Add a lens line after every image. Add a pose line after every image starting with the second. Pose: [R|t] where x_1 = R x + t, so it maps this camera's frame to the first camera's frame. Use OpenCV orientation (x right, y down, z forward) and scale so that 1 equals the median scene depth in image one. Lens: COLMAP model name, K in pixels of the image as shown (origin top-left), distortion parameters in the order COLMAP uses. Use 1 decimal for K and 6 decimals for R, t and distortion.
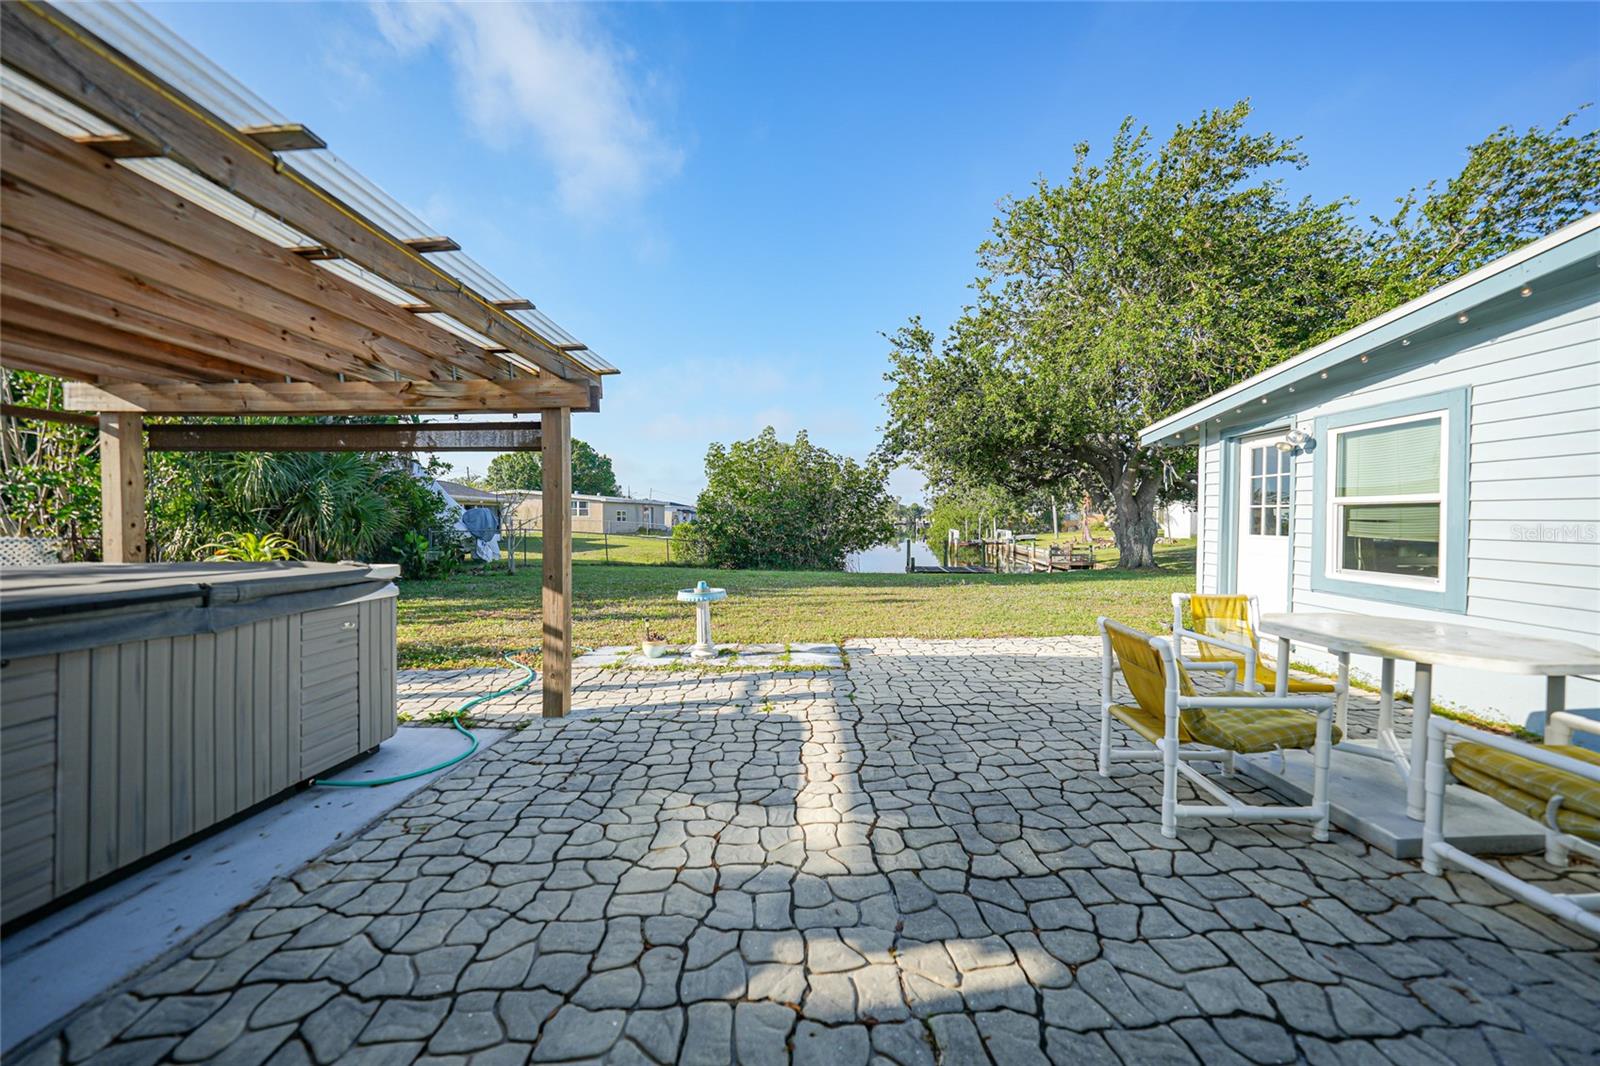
lens RADIAL K [[554.1, 0, 802.9], [0, 554.1, 529.1], [0, 0, 1]] dist [-0.028087, 0.006622]
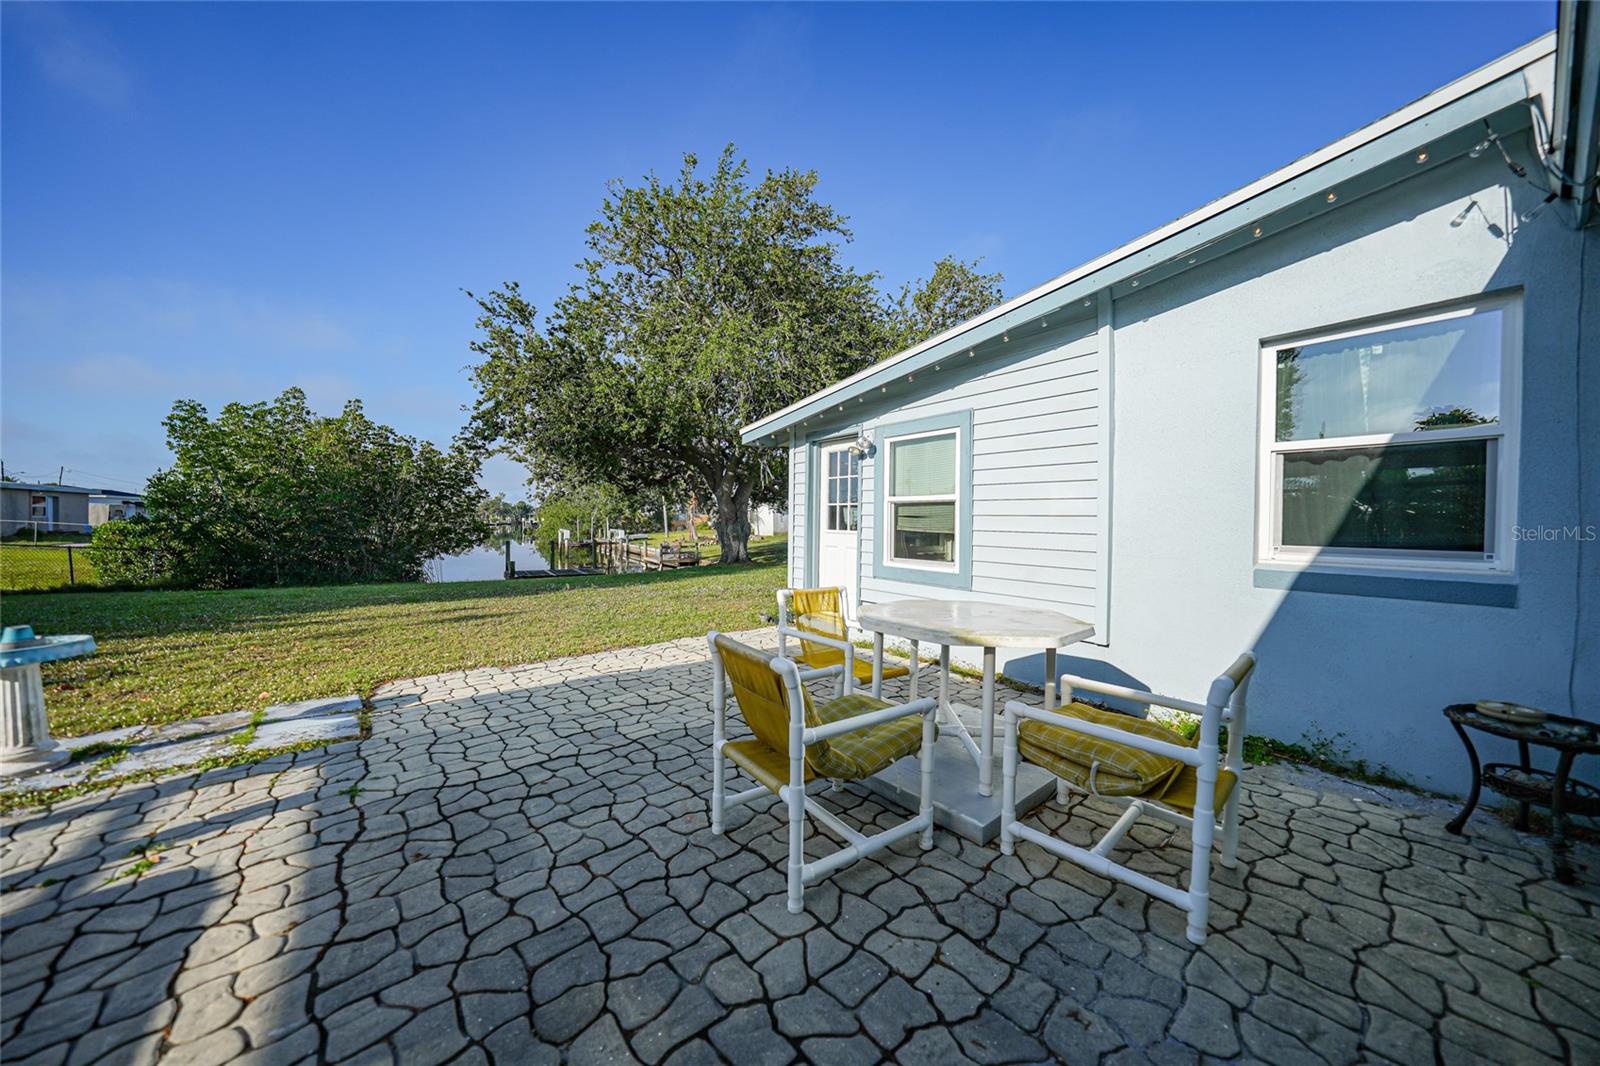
lens RADIAL K [[554.1, 0, 802.9], [0, 554.1, 529.1], [0, 0, 1]] dist [-0.028087, 0.006622]
pose [[0.782614, -0.005718, 0.622482, 0.091069], [0.005747, 0.999982, 0.001959, 0.007785], [-0.622481, 0.002044, 0.782632, 0.176771]]
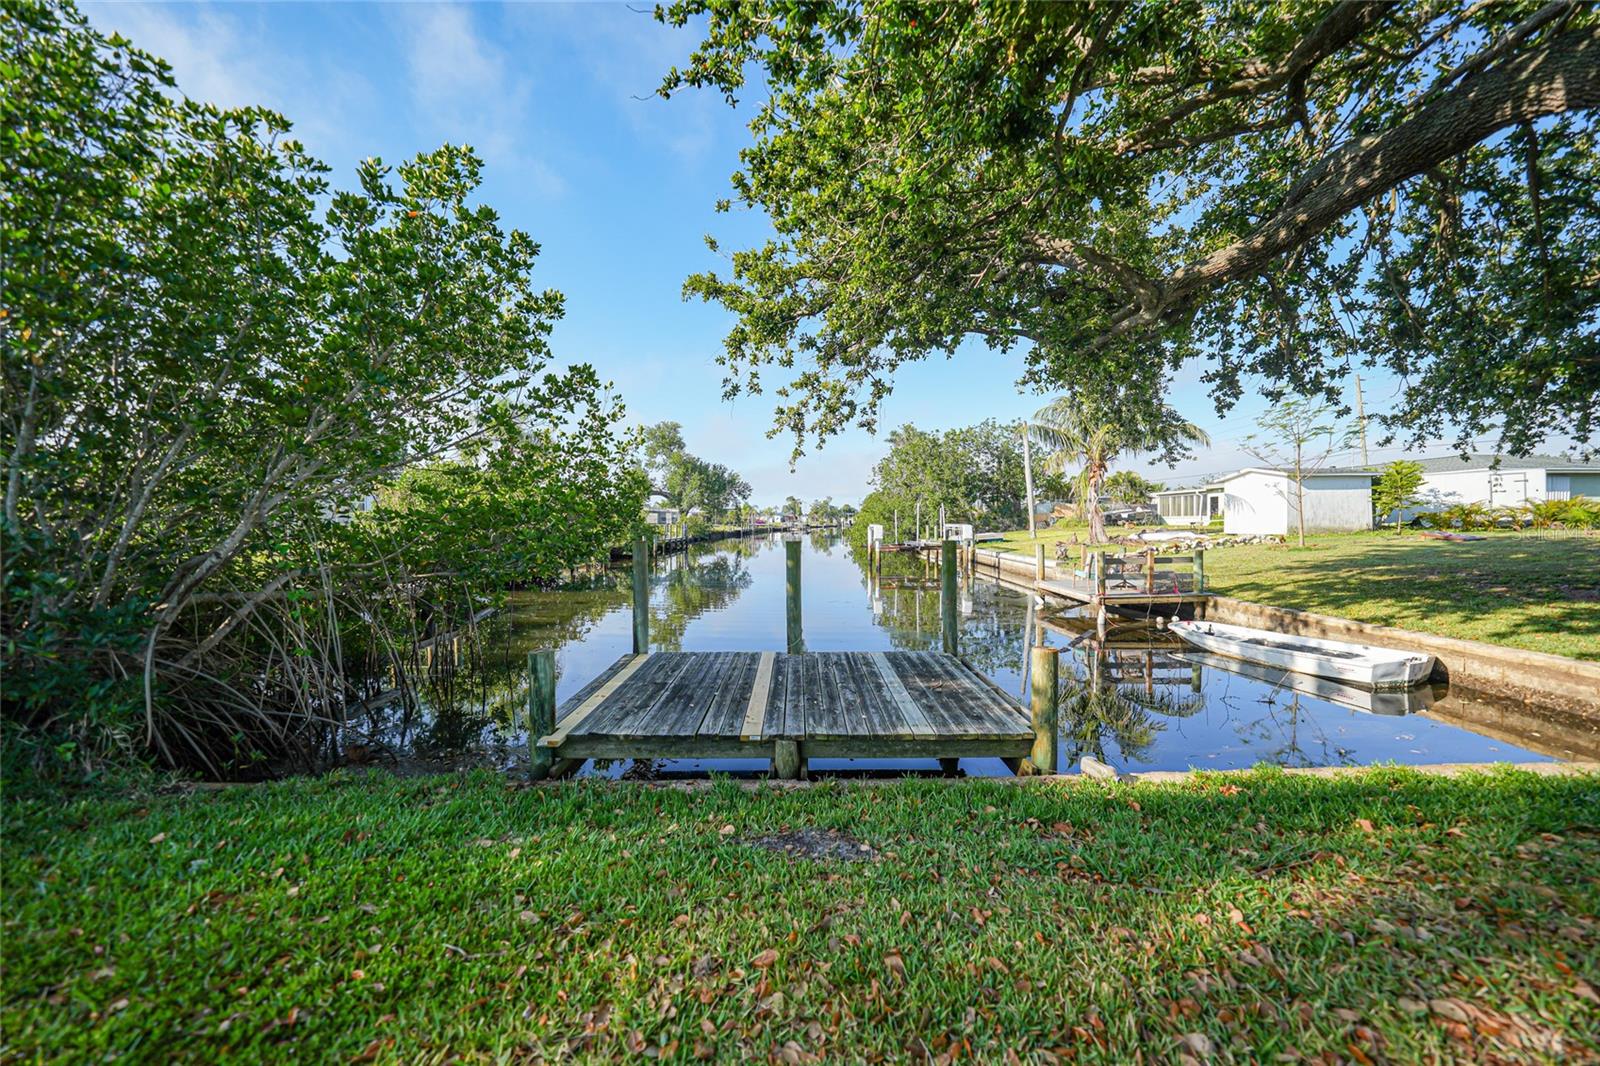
lens RADIAL K [[546.7, 0, 801.2], [0, 546.7, 516.0], [0, 0, 1]] dist [-0.000569, 0.000016]
pose [[0.994036, 0.000286, 0.109050, 1.297244], [0.003066, 0.999528, -0.030572, 0.097504], [-0.109007, 0.030724, 0.993566, 4.206666]]
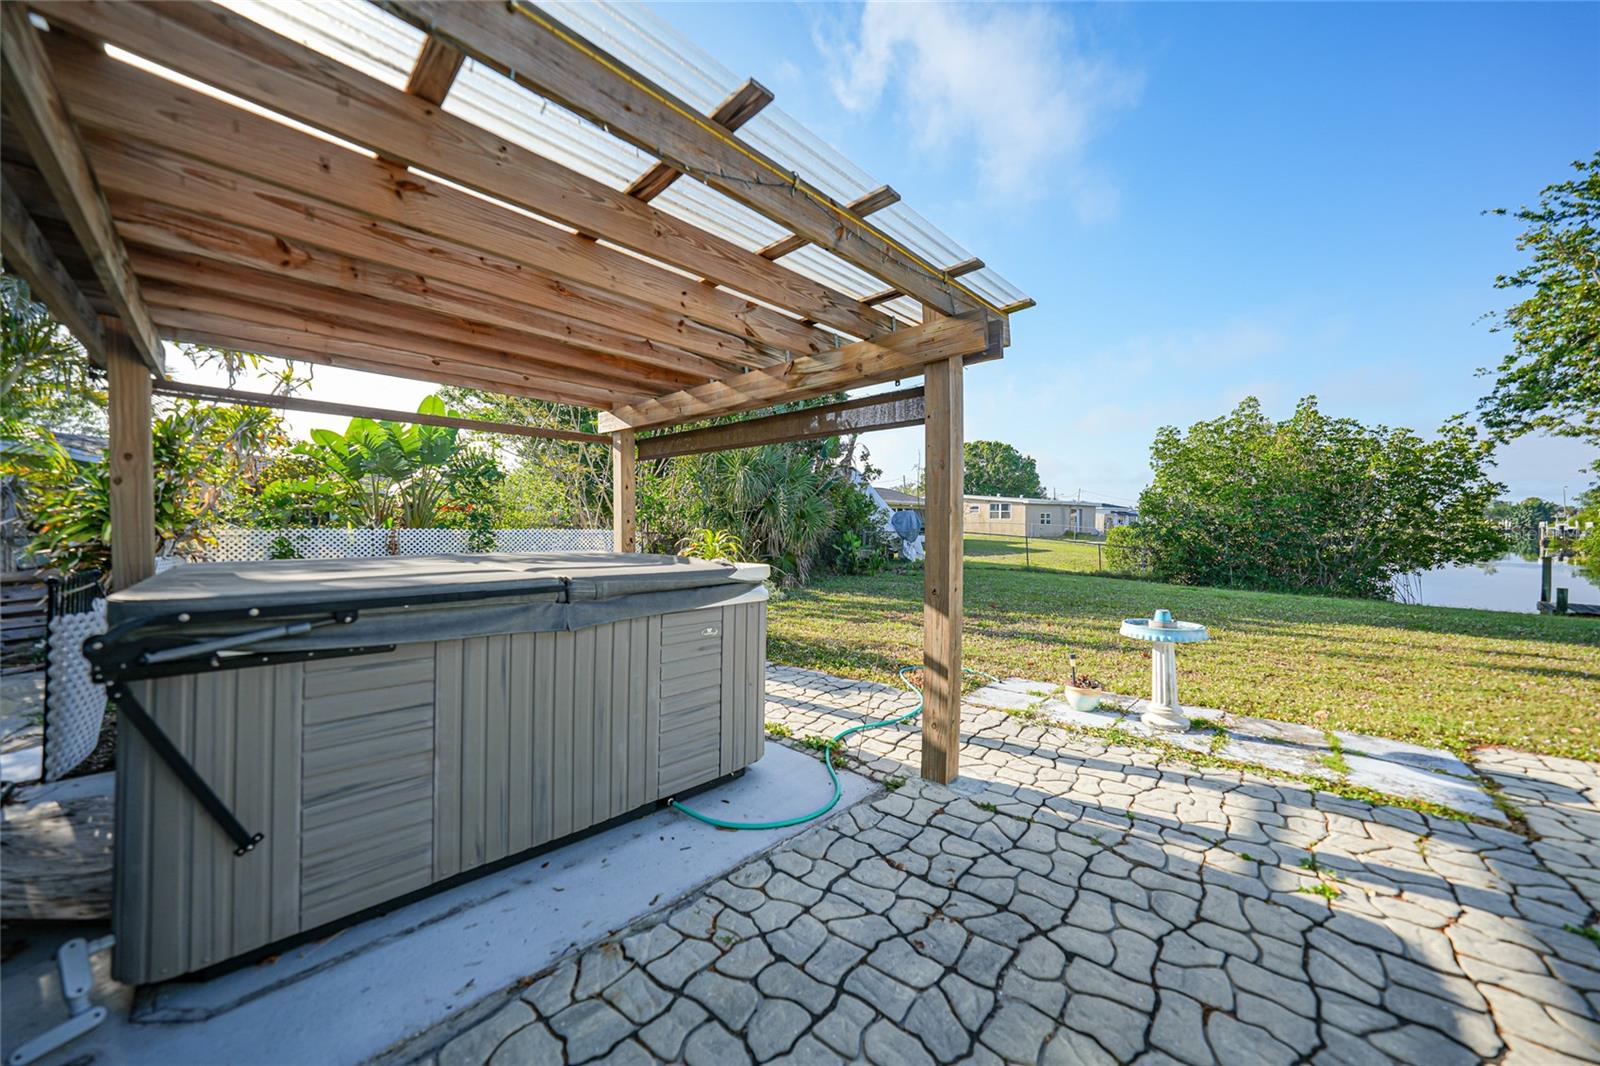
lens RADIAL K [[558.0, 0, 800.7], [0, 558.0, 528.5], [0, 0, 1]] dist [-0.028632, 0.006787]
pose [[0.742721, 0.009055, -0.669540, -0.074107], [-0.013749, 0.999904, -0.001729, 0.005275], [0.669460, 0.010489, 0.742774, 0.260638]]
